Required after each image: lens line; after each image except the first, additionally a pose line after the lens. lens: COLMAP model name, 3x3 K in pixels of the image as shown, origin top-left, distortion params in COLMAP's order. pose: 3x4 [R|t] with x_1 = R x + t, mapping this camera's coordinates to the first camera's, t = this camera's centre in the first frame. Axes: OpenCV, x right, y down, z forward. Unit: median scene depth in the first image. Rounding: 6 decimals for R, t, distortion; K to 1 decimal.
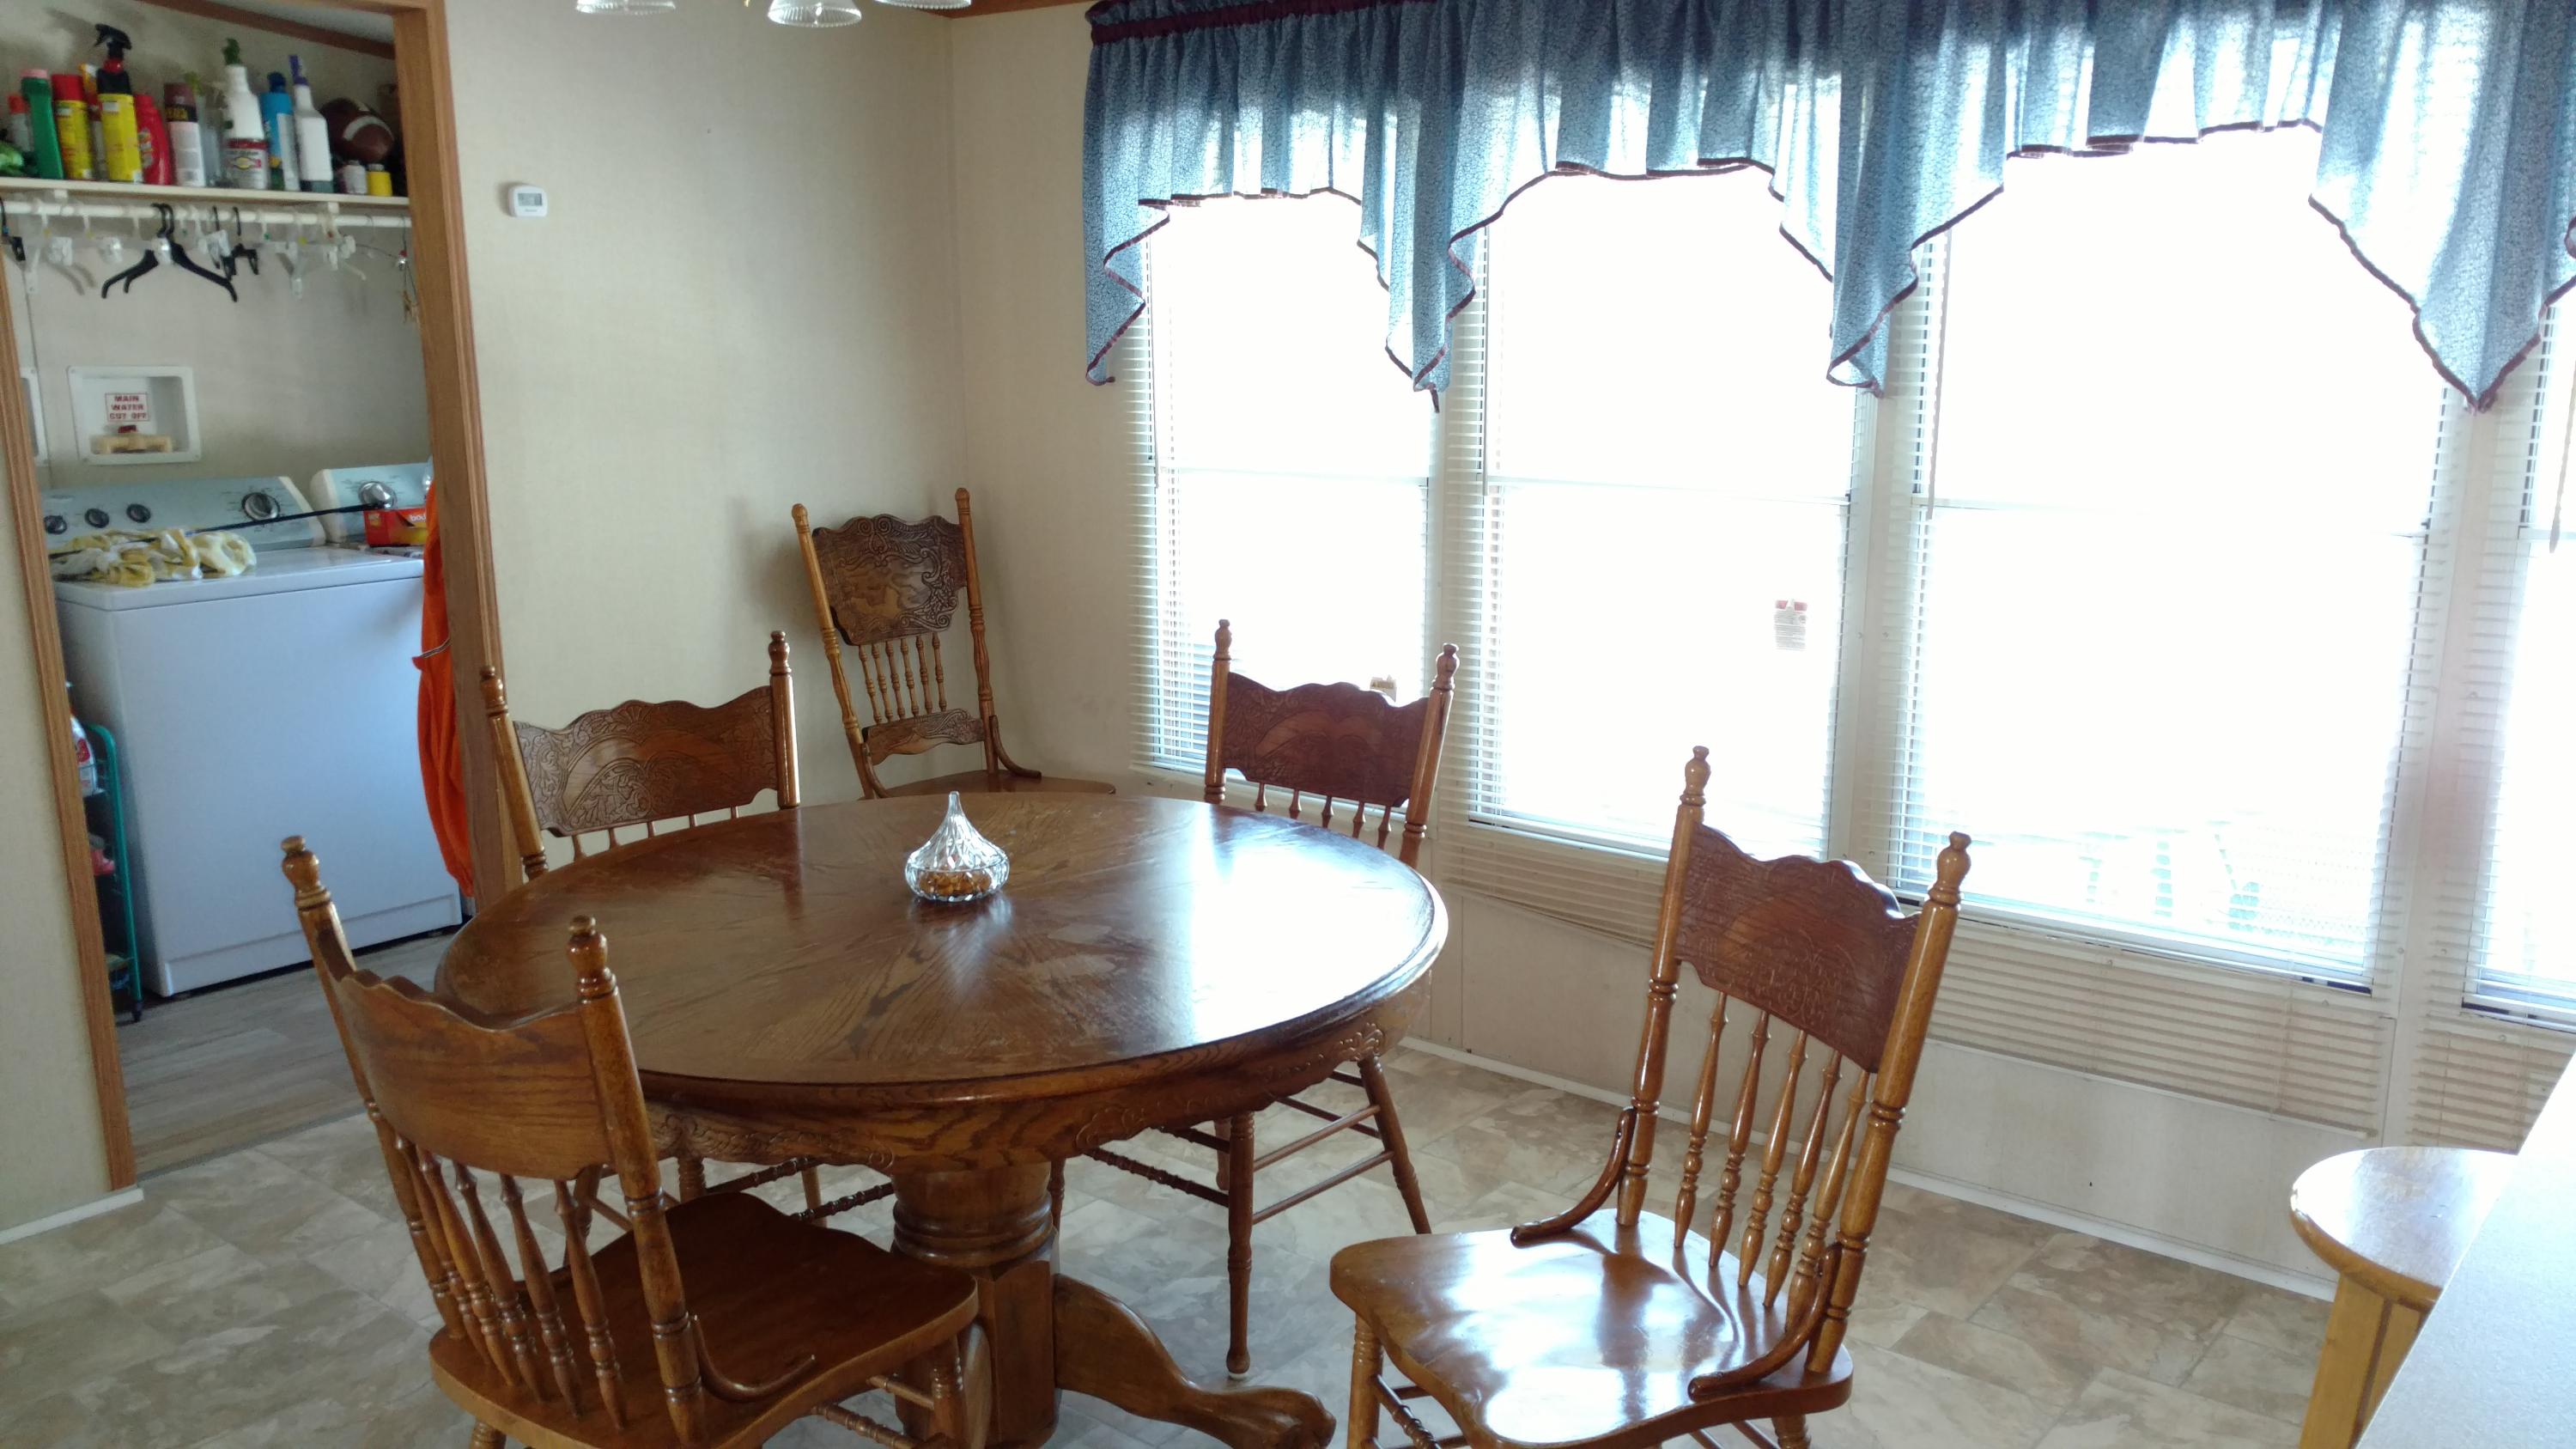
lens RADIAL K [[1980.7, 0, 1291.0], [0, 1980.7, 719.4], [0, 0, 1]] dist [0.001847, 0.015278]
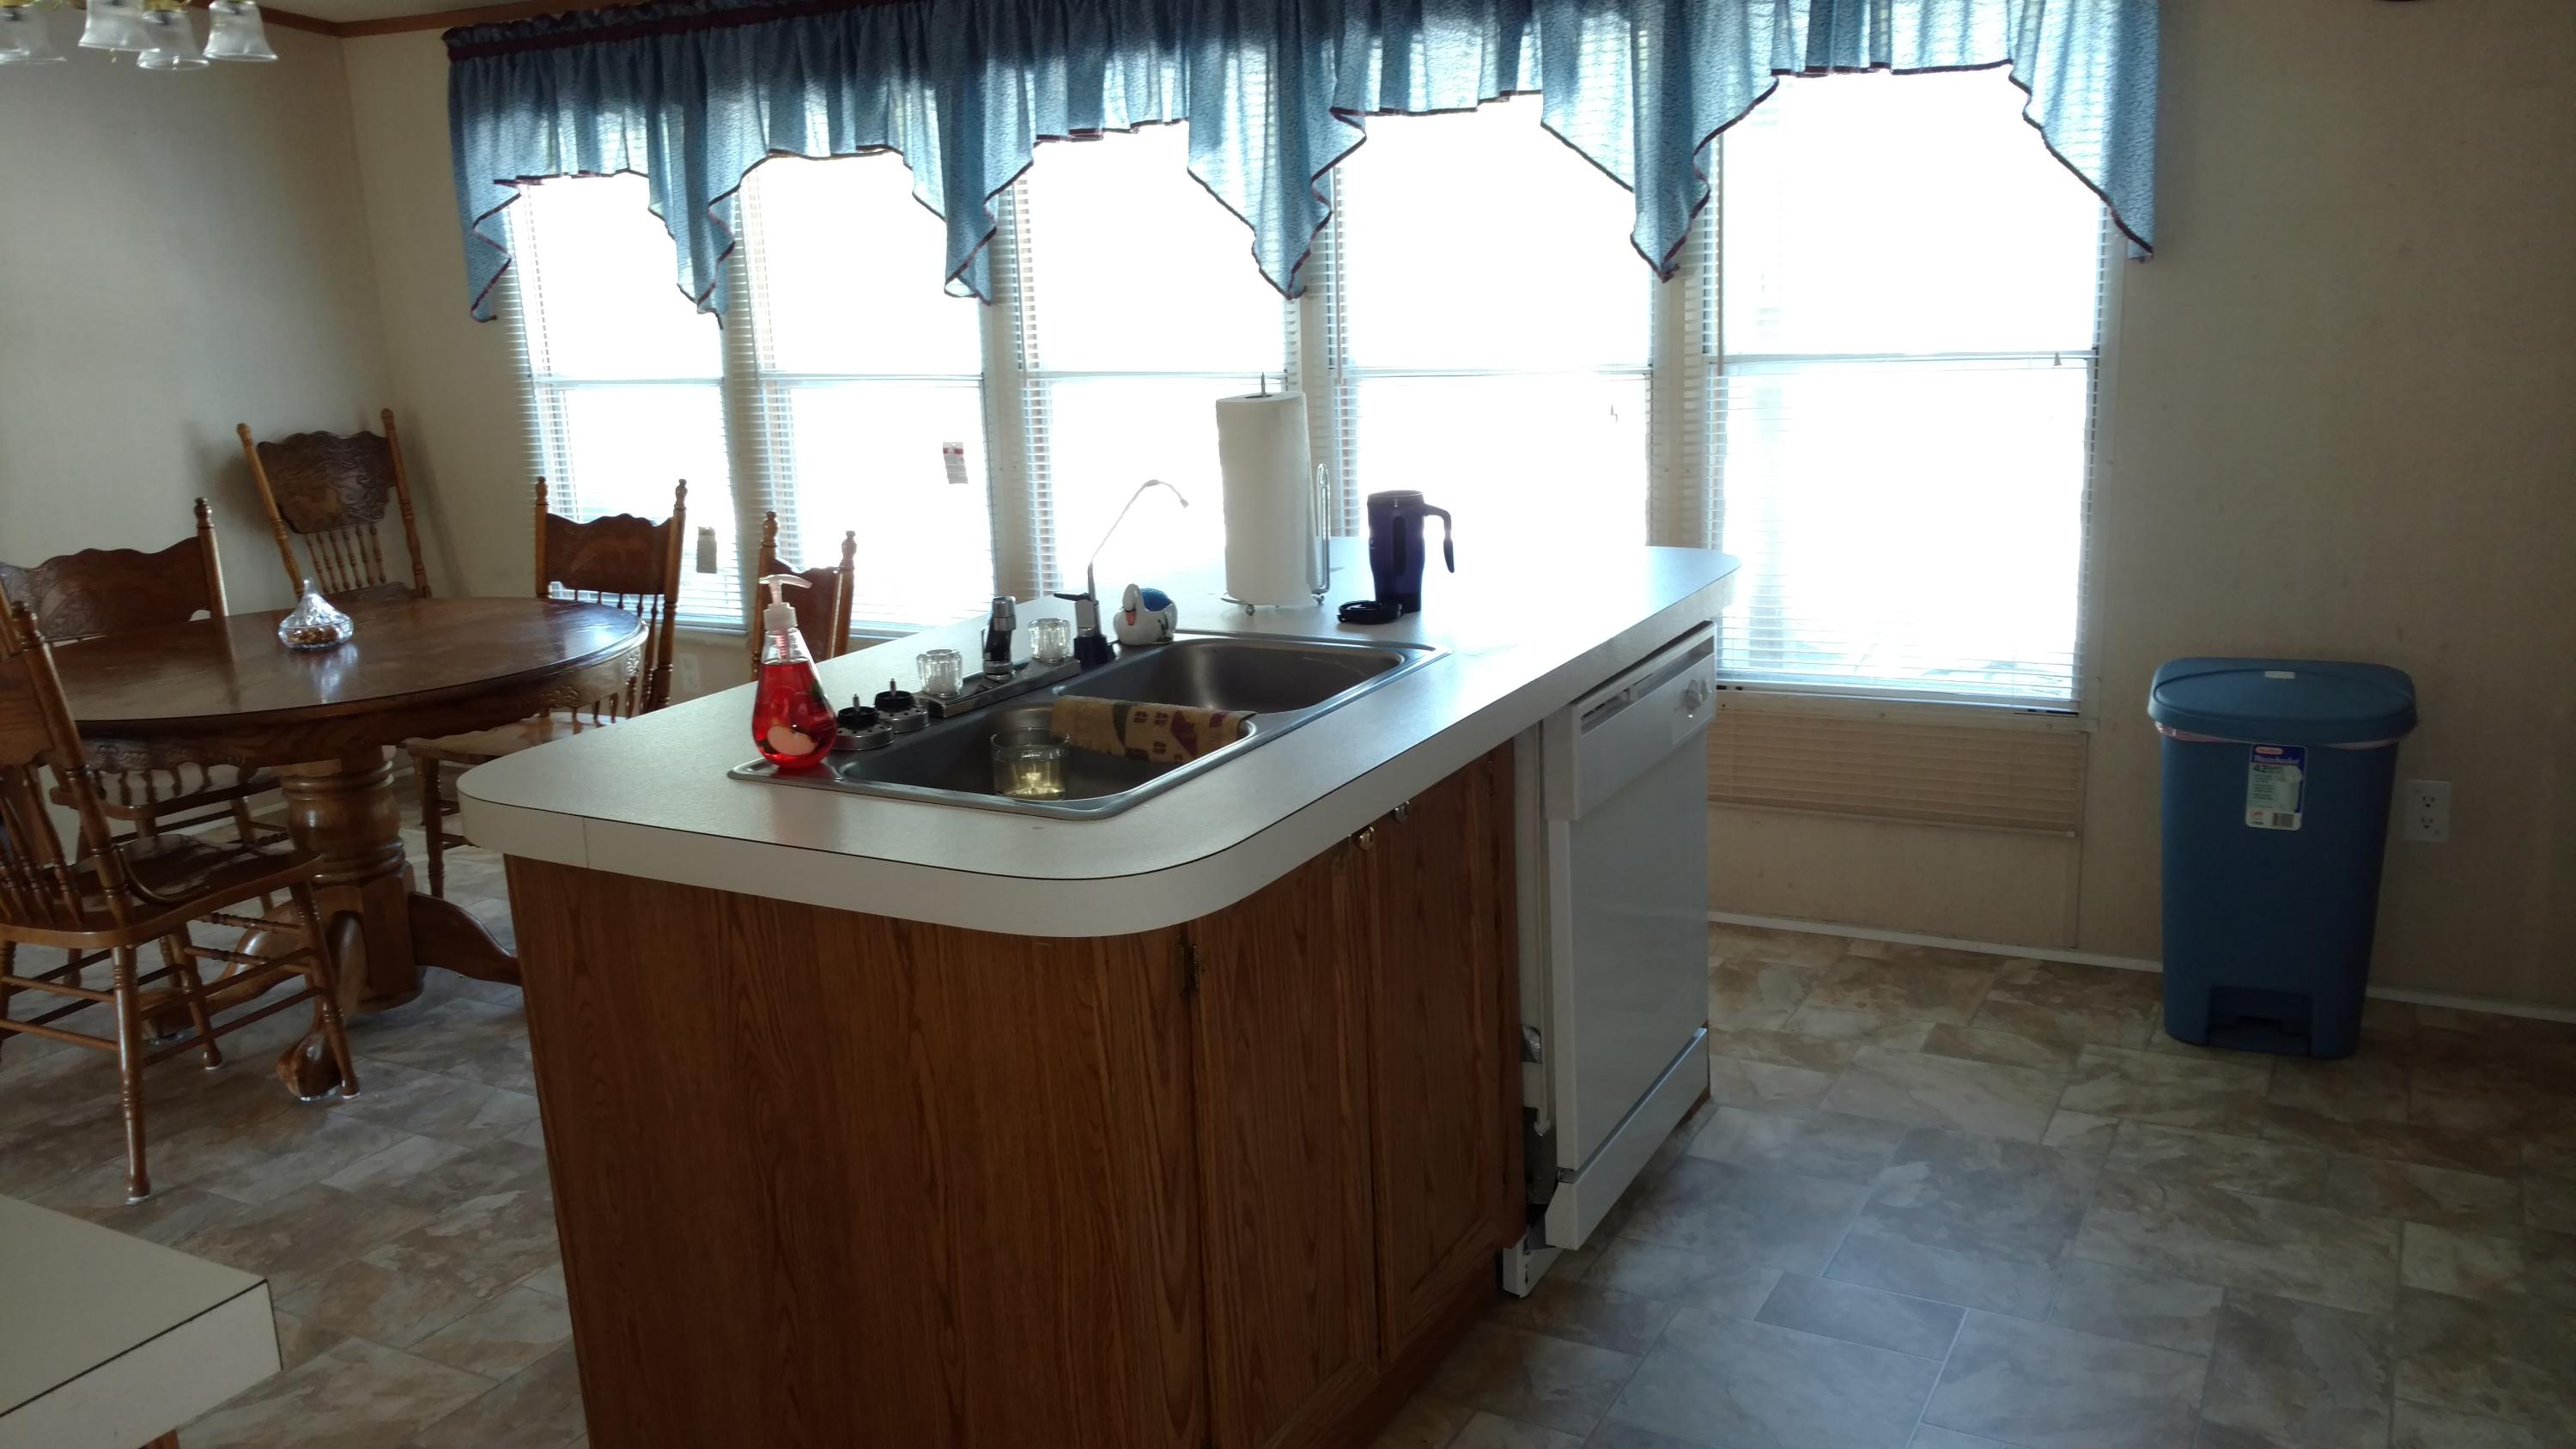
lens RADIAL K [[1980.7, 0, 1285.2], [0, 1980.7, 716.2], [0, 0, 1]] dist [0.001847, 0.015278]
pose [[0.982137, -0.072703, 0.173554, 0.205209], [0.069090, 0.997251, 0.026776, 0.106431], [-0.175023, -0.014307, 0.984460, -0.445611]]
